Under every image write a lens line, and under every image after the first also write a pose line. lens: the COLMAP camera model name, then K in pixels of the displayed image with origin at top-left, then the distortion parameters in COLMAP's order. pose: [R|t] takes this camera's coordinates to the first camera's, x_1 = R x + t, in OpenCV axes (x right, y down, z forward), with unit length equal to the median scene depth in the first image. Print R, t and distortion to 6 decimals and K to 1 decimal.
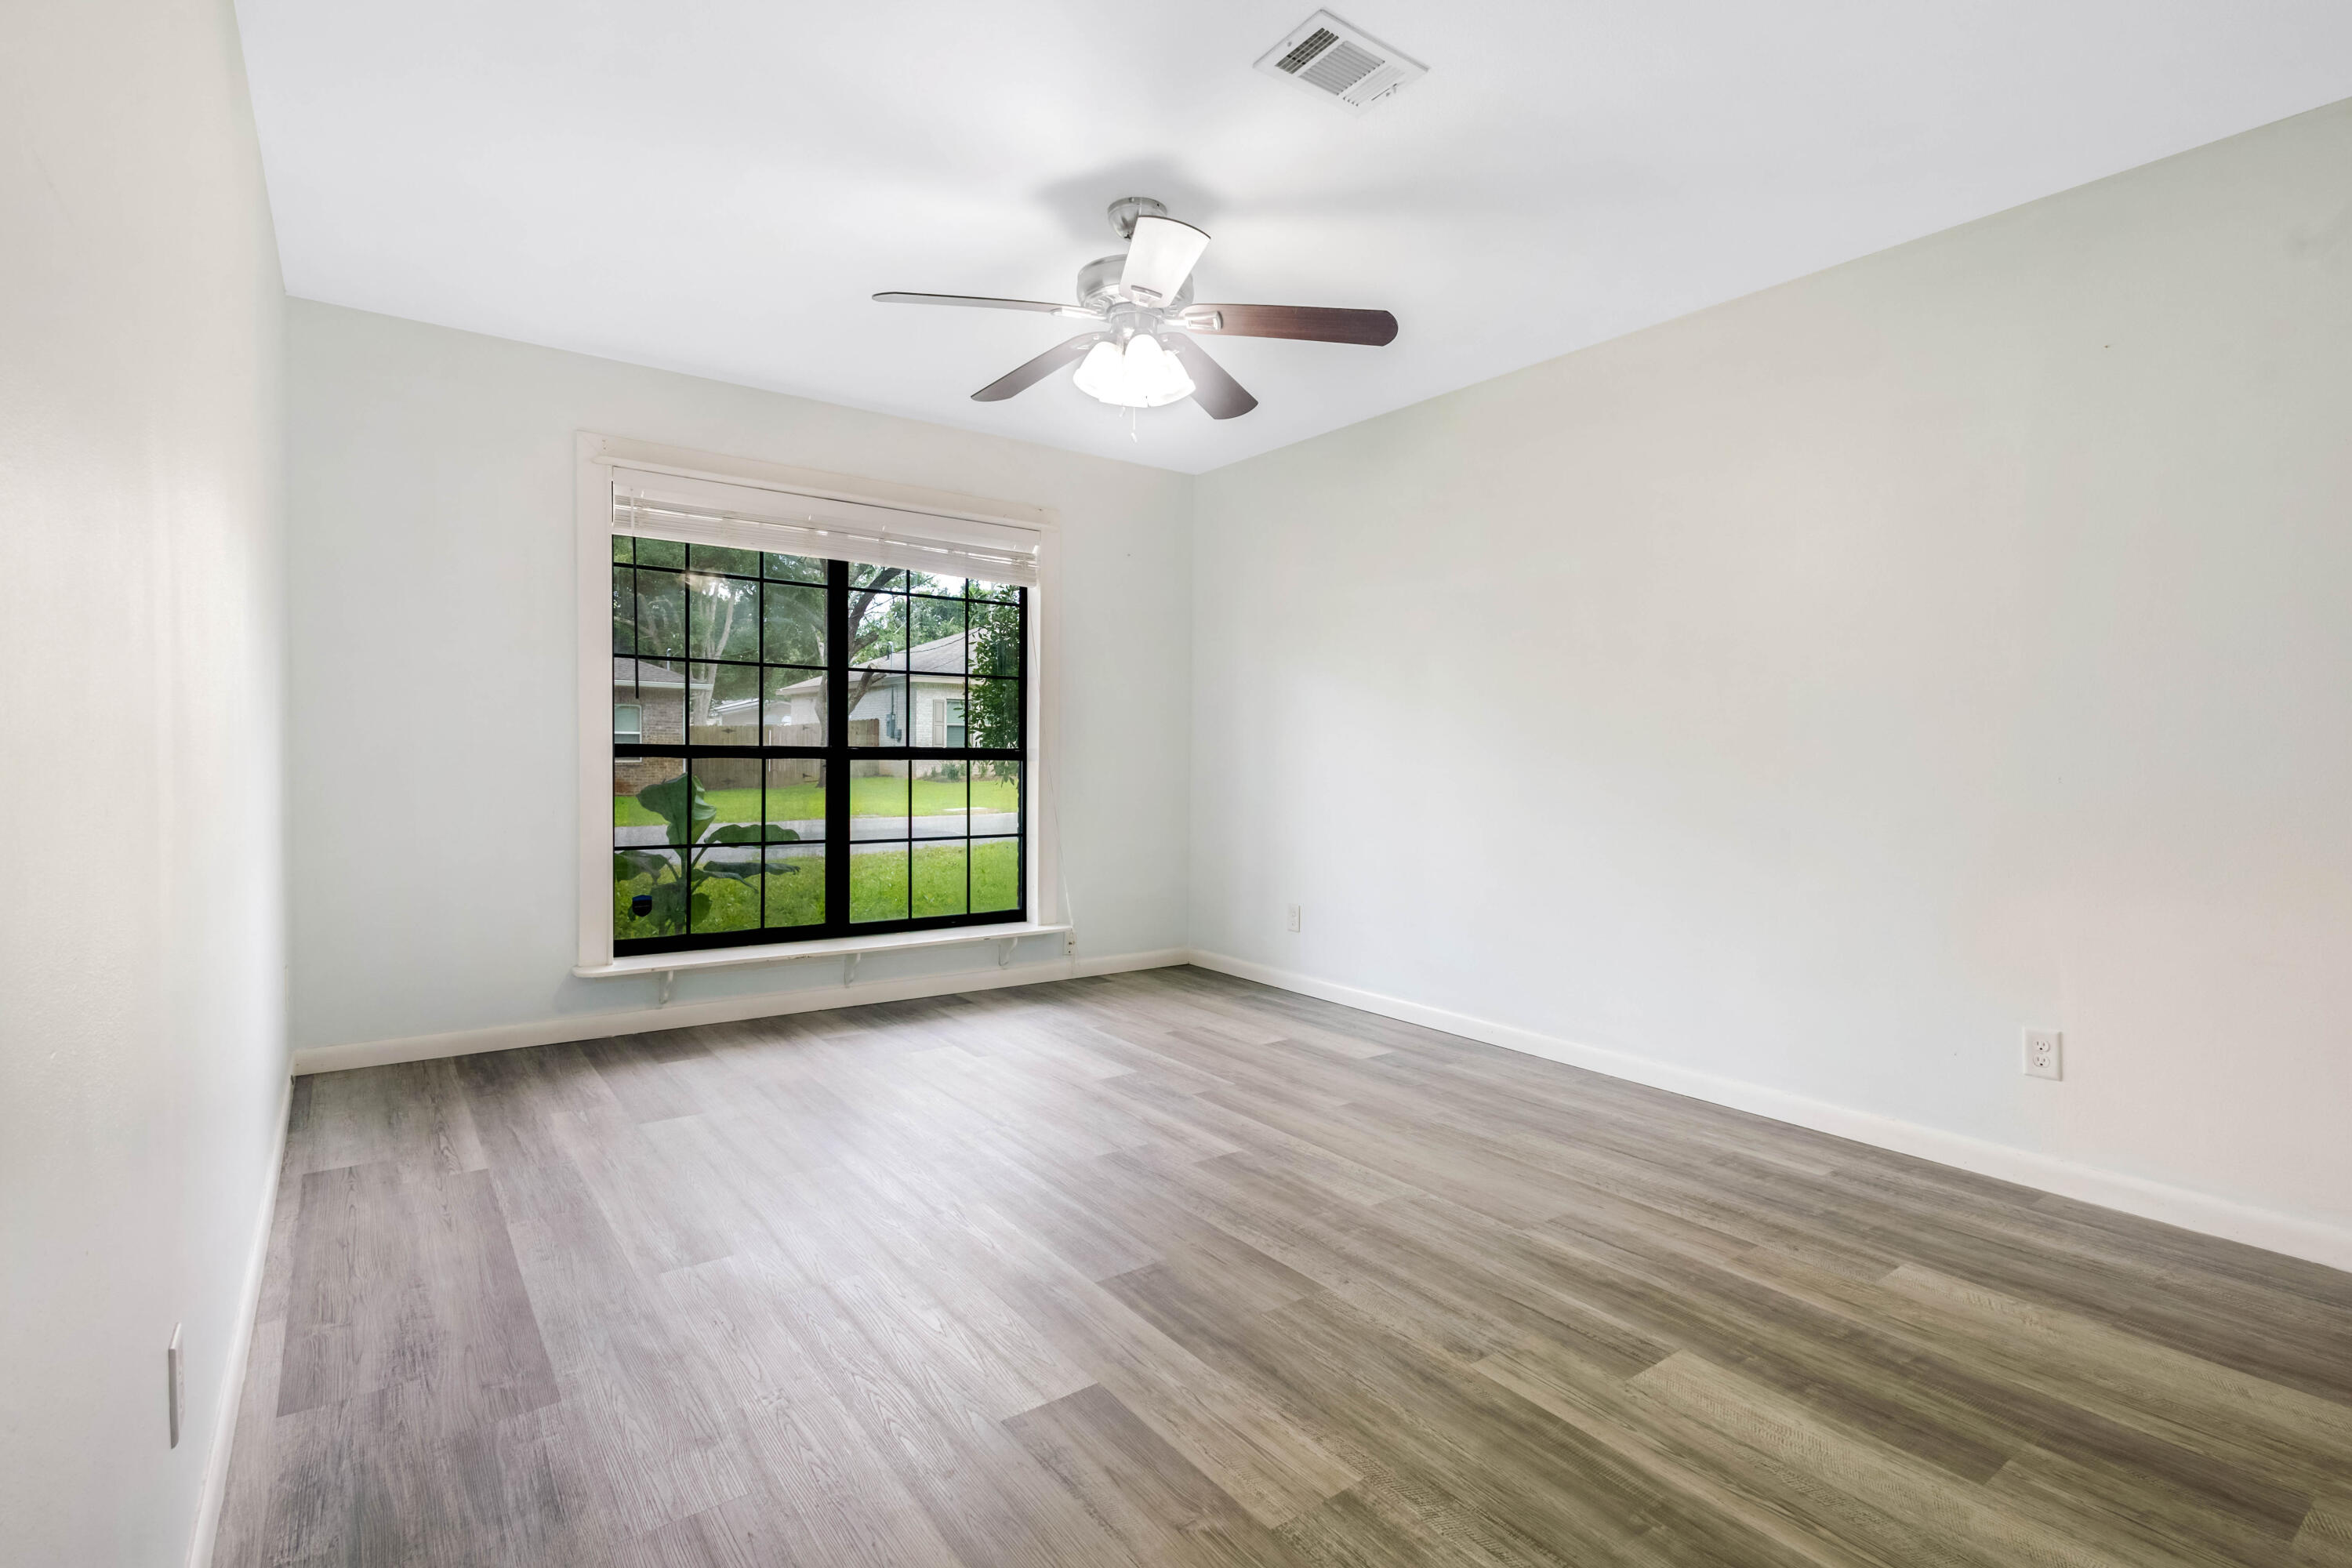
lens RADIAL K [[1126.4, 0, 1178.8], [0, 1126.4, 749.6], [0, 0, 1]] dist [0.000065, -0.000272]
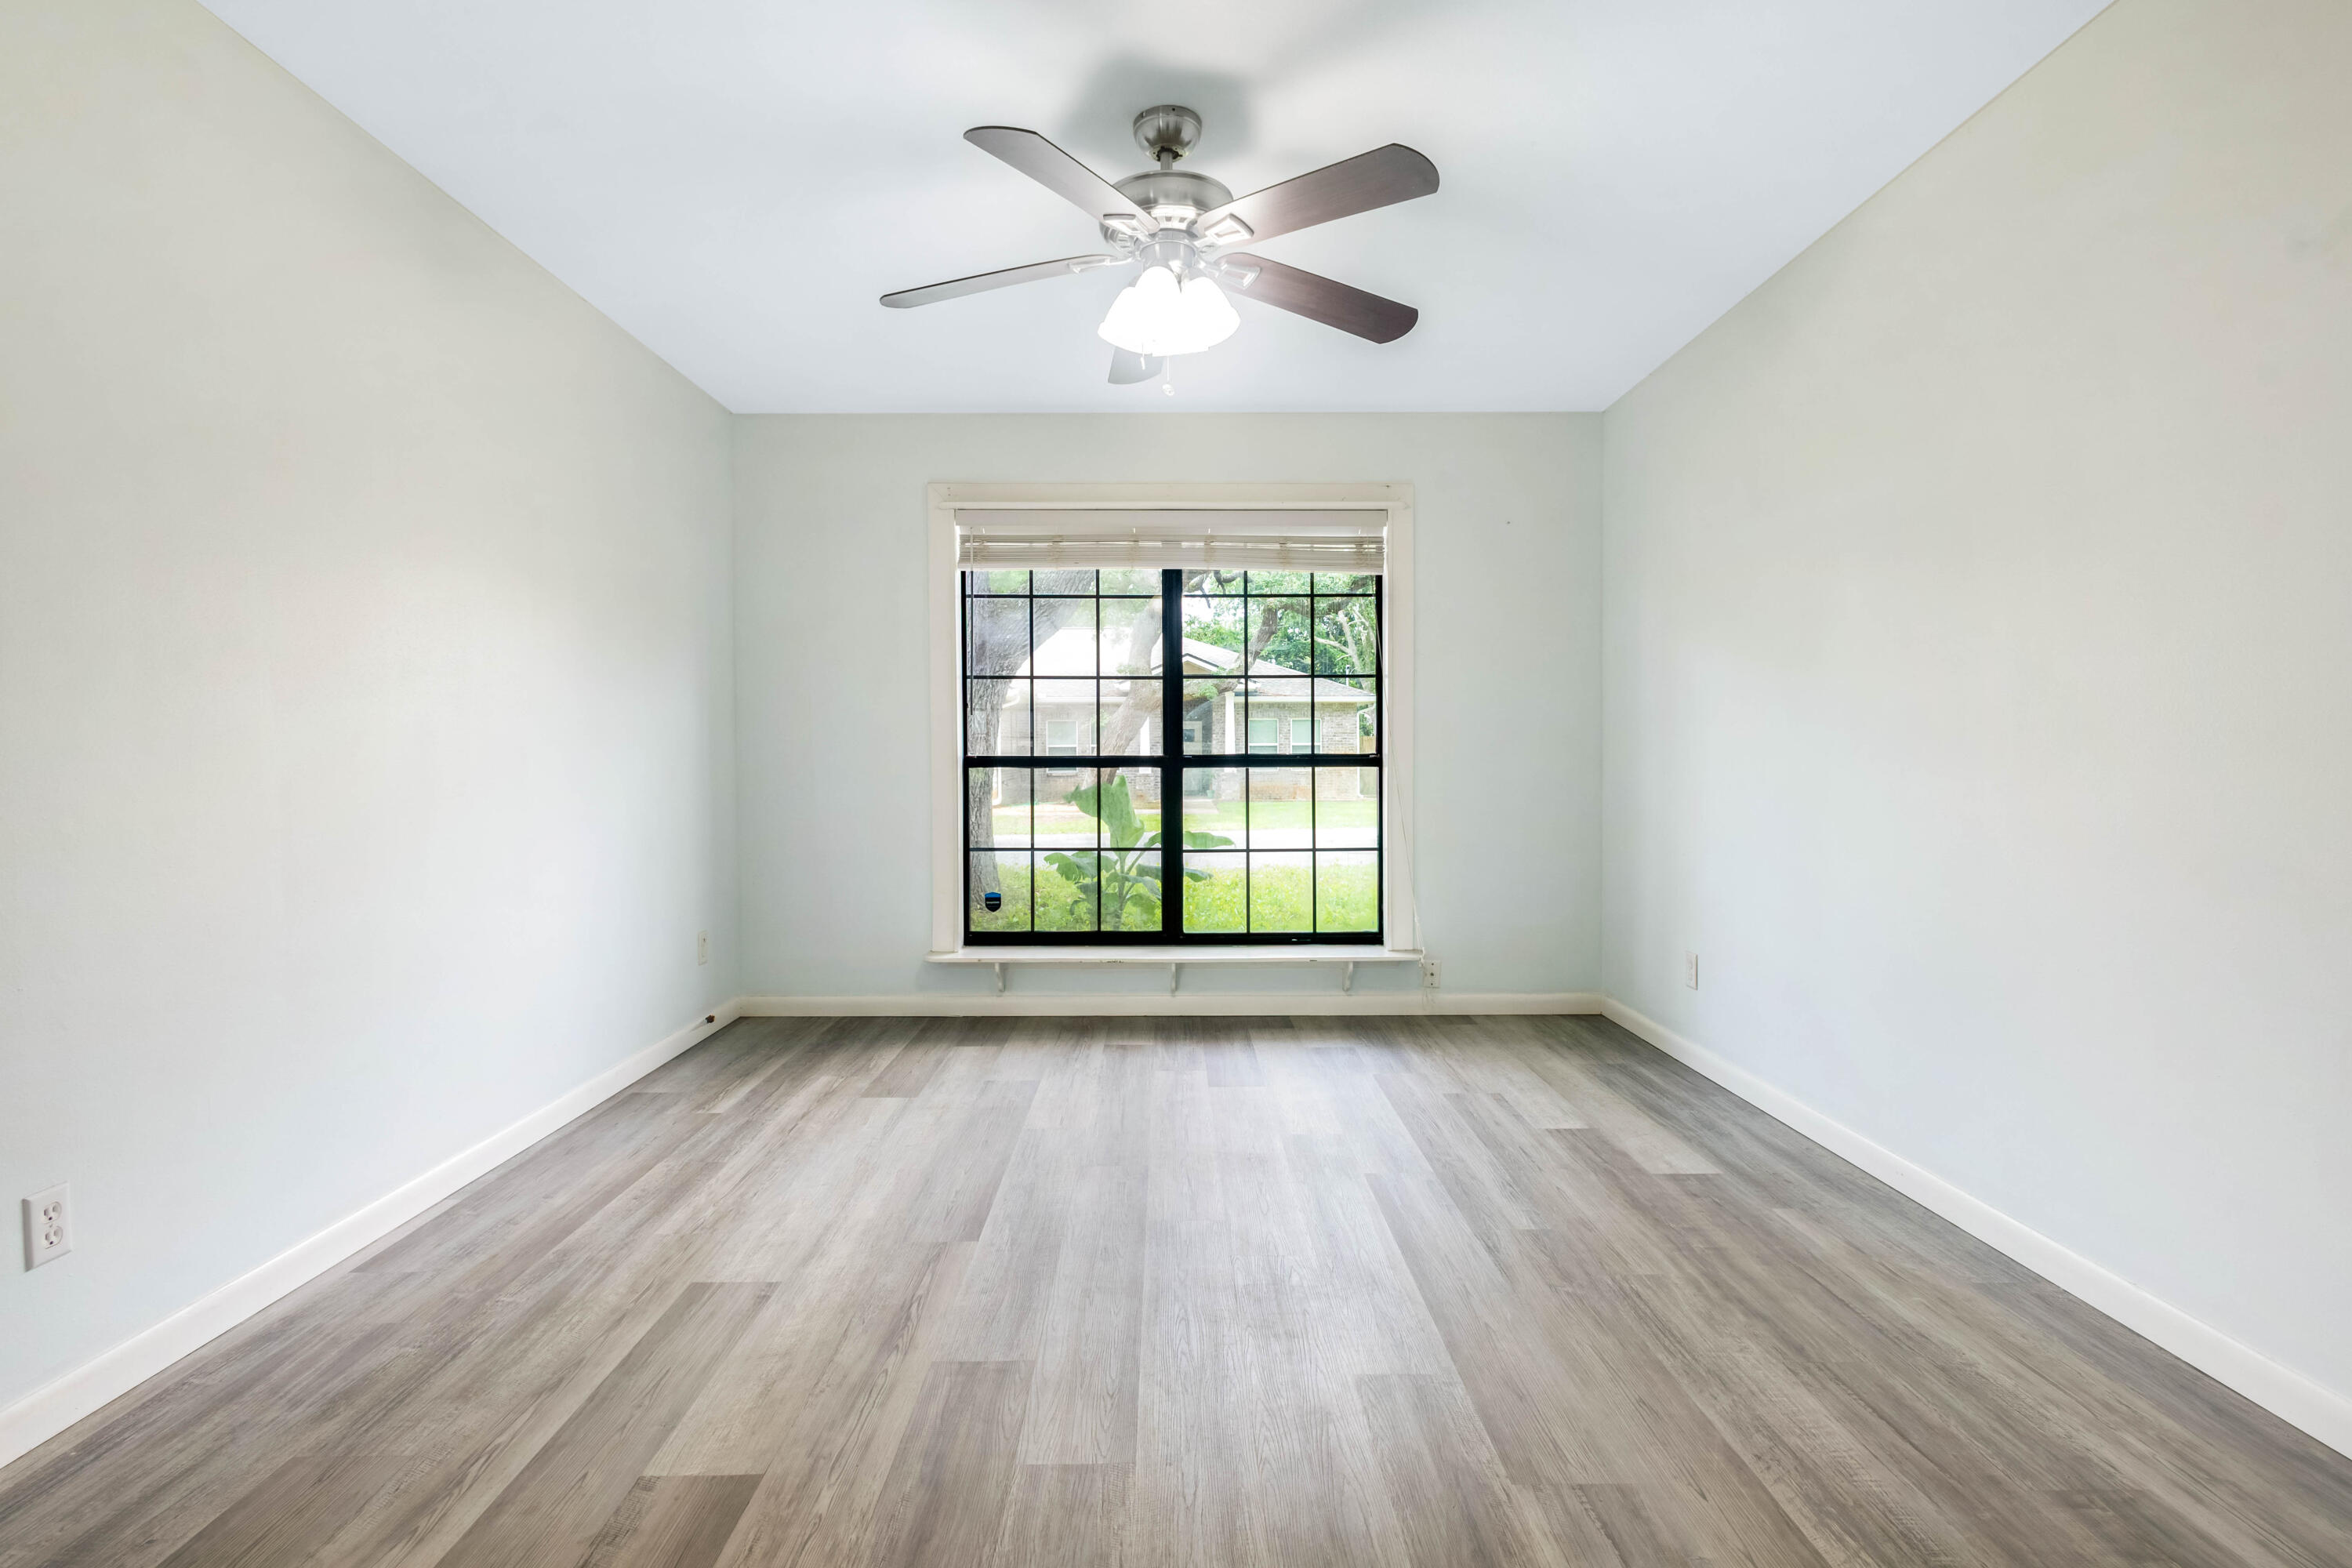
lens RADIAL K [[1118.2, 0, 1168.2], [0, 1118.2, 774.1], [0, 0, 1]] dist [0.002865, 0.000050]
pose [[0.804704, -0.005532, -0.593651, 0.309814], [0.014568, 0.999839, 0.010430, 0.003766], [0.593498, -0.017042, 0.804655, 0.214801]]
